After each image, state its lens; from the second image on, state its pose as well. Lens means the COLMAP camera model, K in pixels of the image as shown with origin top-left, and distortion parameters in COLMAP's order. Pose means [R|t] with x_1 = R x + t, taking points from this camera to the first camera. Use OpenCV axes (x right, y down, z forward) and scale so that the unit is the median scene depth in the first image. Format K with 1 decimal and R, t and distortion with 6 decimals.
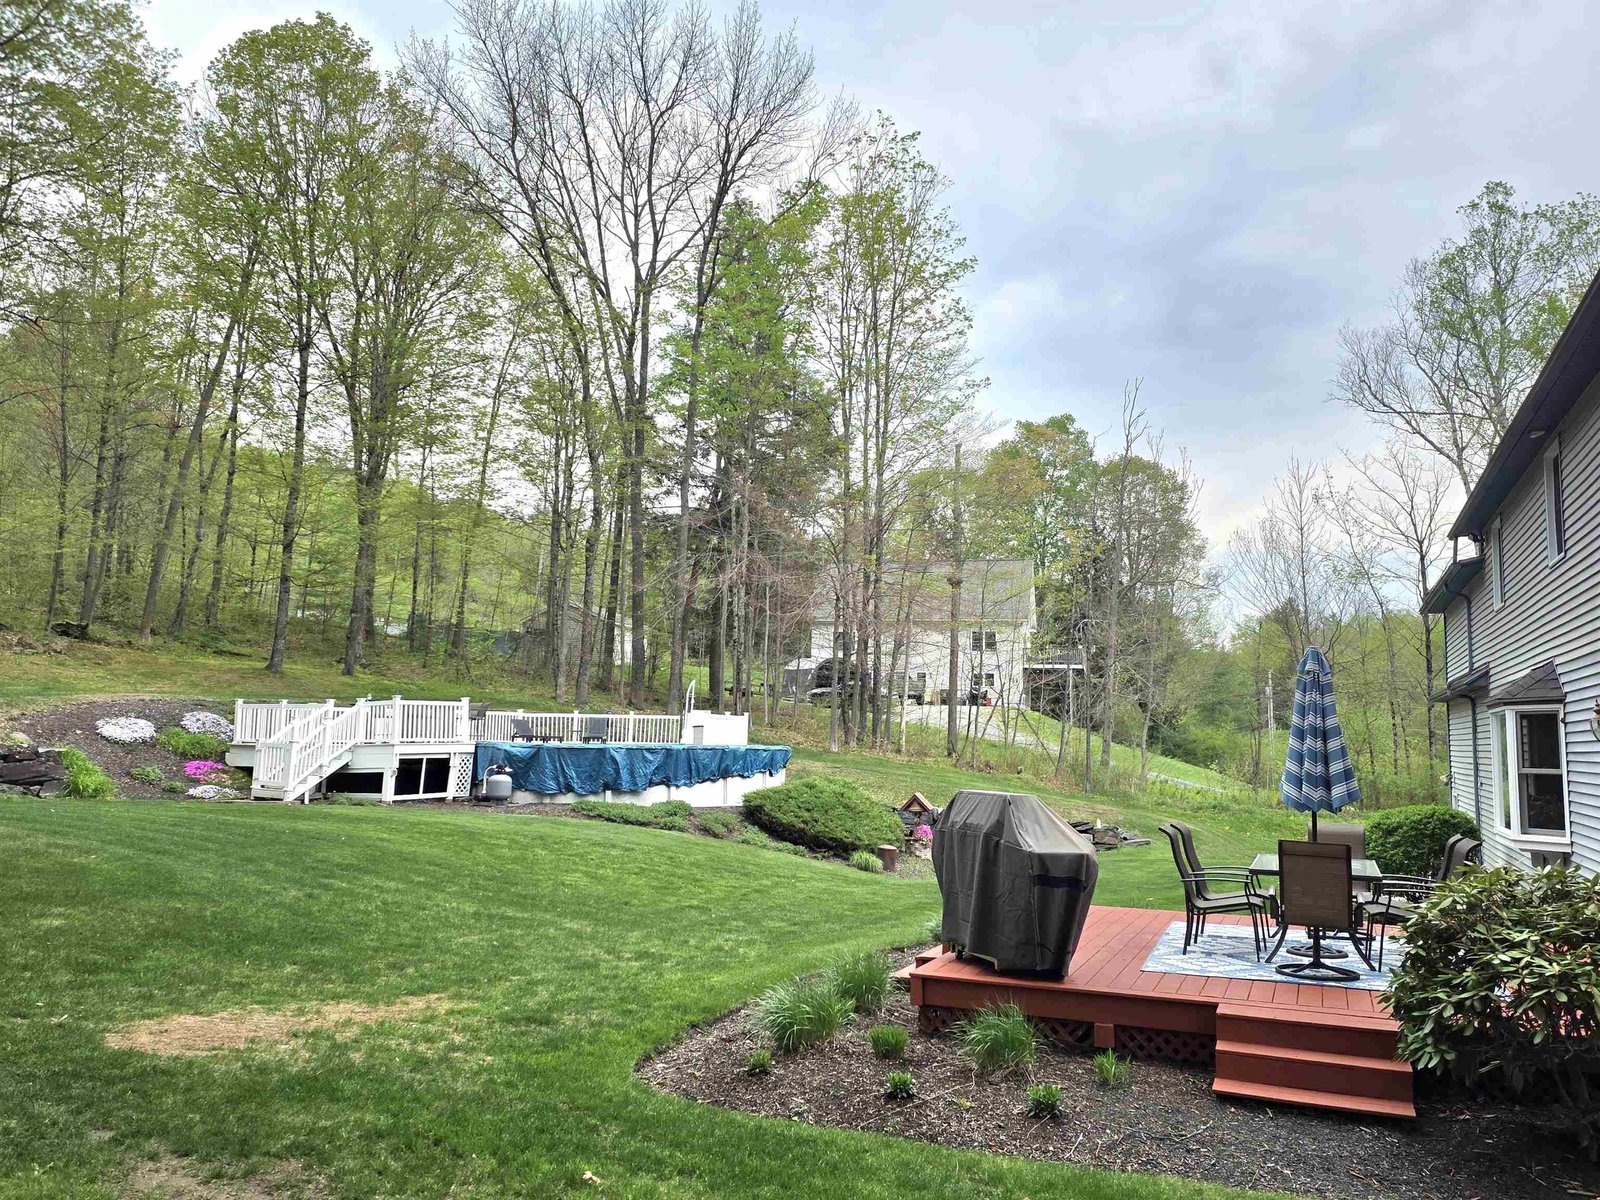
lens RADIAL K [[1282.7, 0, 800.0], [0, 1282.7, 600.0], [0, 0, 1]] dist [0.003781, 0.006239]
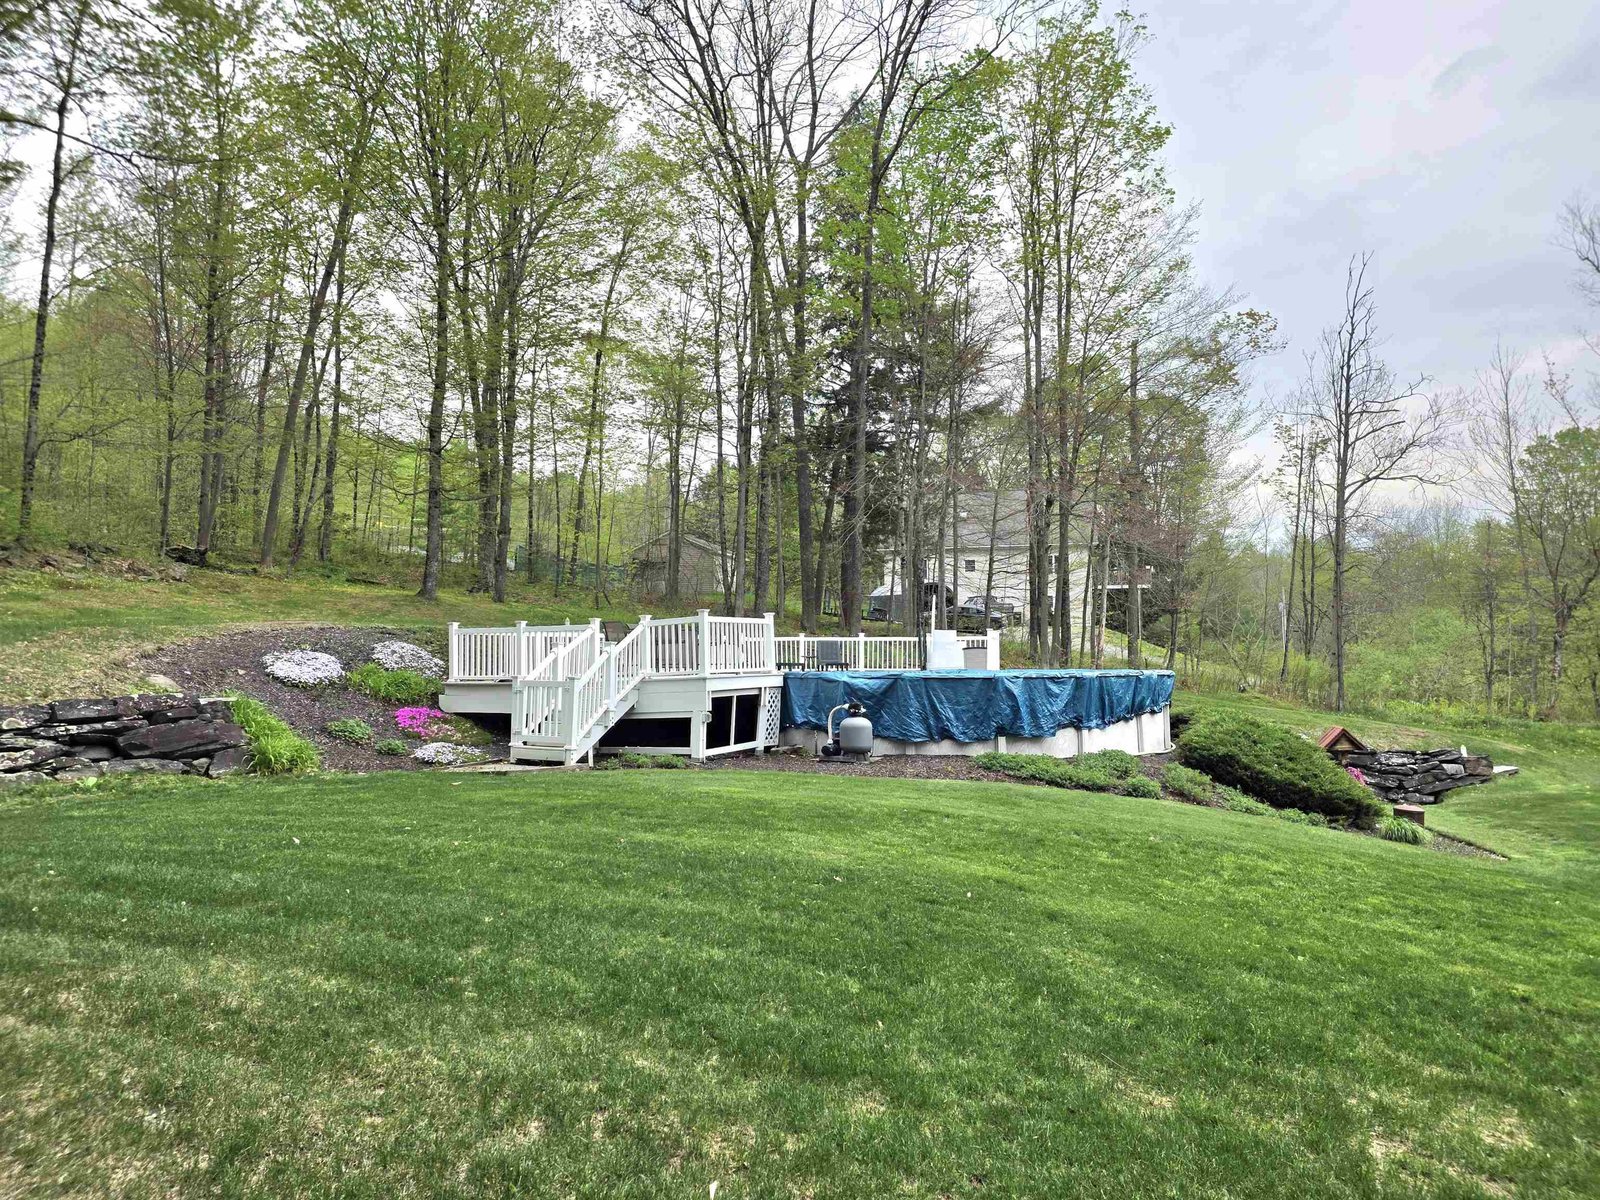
lens RADIAL K [[1090.5, 0, 800.0], [0, 1090.5, 600.0], [0, 0, 1]] dist [0.183395, -0.228808]
pose [[0.999773, -0.021020, 0.003393, -0.259678], [0.020820, 0.998479, 0.051053, 0.038397], [-0.004461, -0.050971, 0.998690, 0.387921]]
